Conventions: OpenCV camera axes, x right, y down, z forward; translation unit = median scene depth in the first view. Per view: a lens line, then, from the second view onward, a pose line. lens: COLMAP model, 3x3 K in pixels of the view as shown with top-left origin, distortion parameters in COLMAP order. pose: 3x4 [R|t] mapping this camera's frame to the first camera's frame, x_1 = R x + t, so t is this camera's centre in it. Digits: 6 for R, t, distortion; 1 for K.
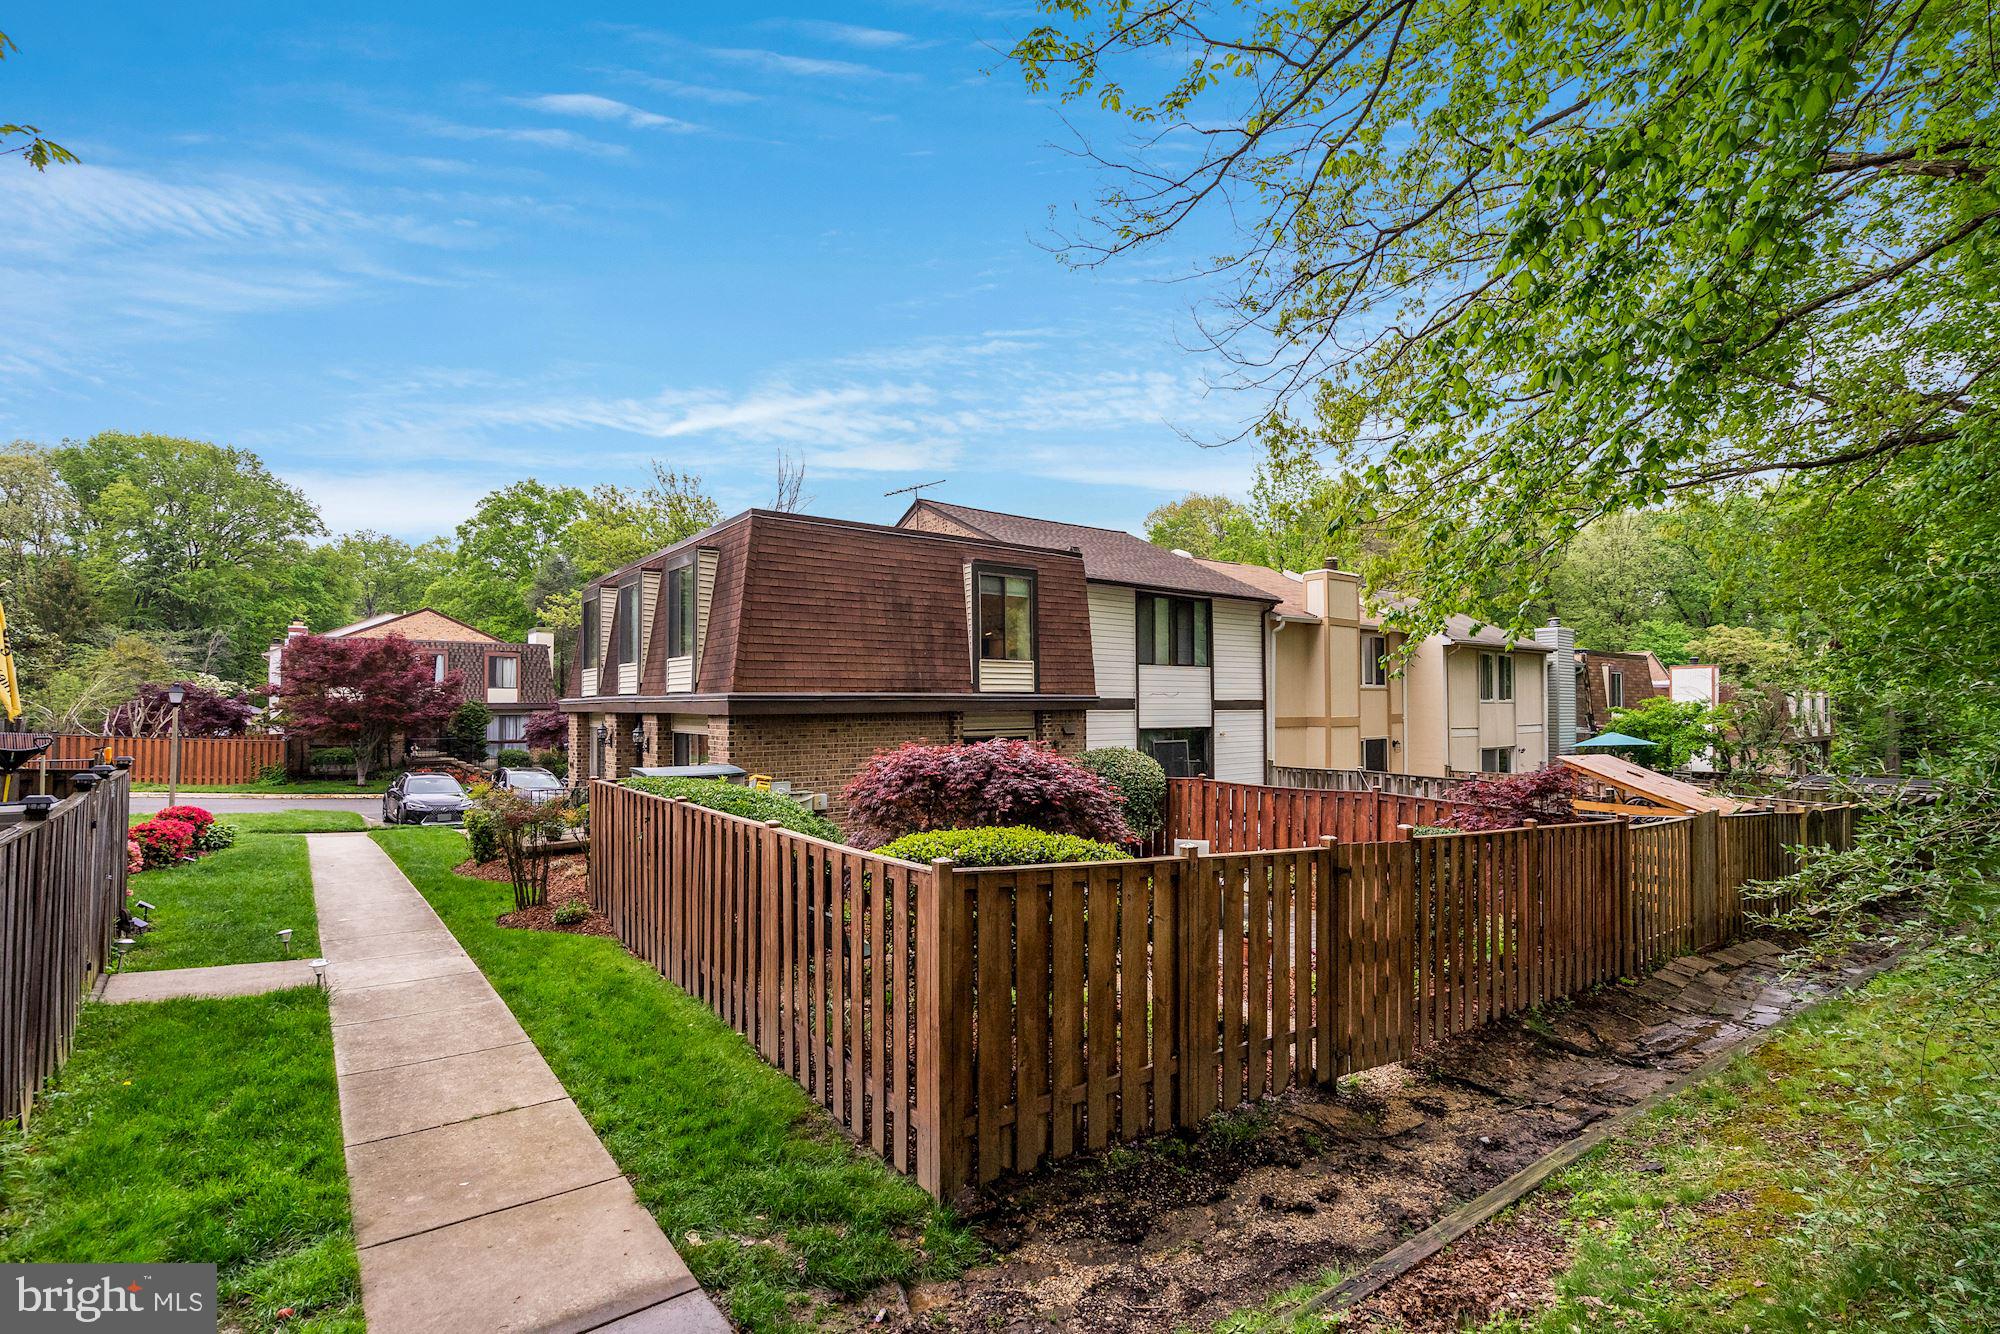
lens RADIAL K [[917.3, 0, 994.0], [0, 917.3, 677.0], [0, 0, 1]] dist [-0.004787, -0.000382]
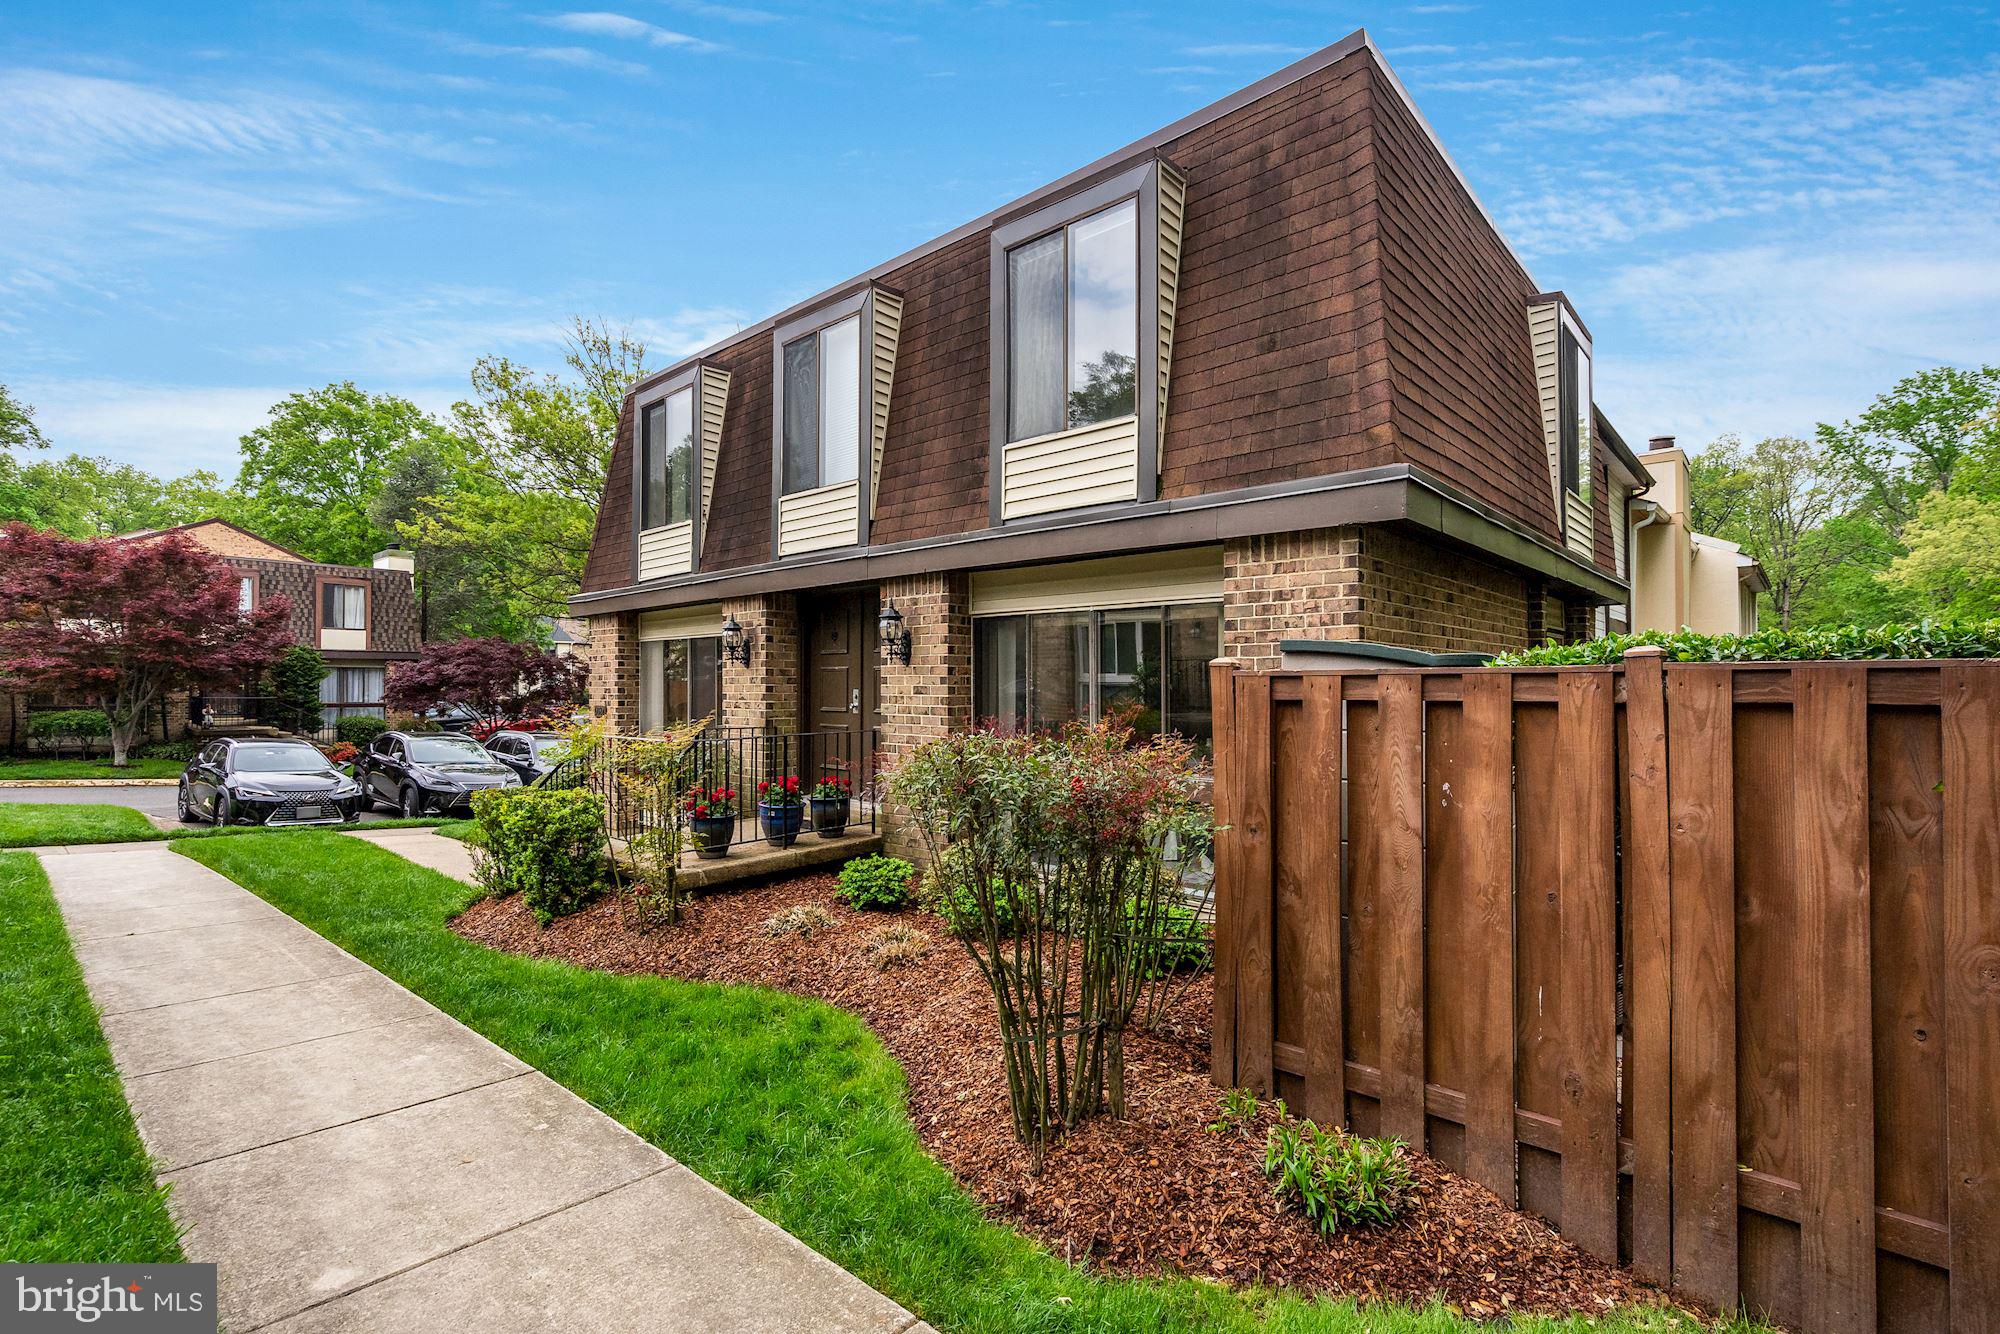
lens RADIAL K [[917.3, 0, 995.3], [0, 917.3, 671.2], [0, 0, 1]] dist [-0.004787, -0.000382]
pose [[0.983582, 0.006620, 0.180340, -0.298886], [-0.008508, 0.999917, 0.009702, 0.059290], [-0.180261, -0.011077, 0.983556, 0.379946]]
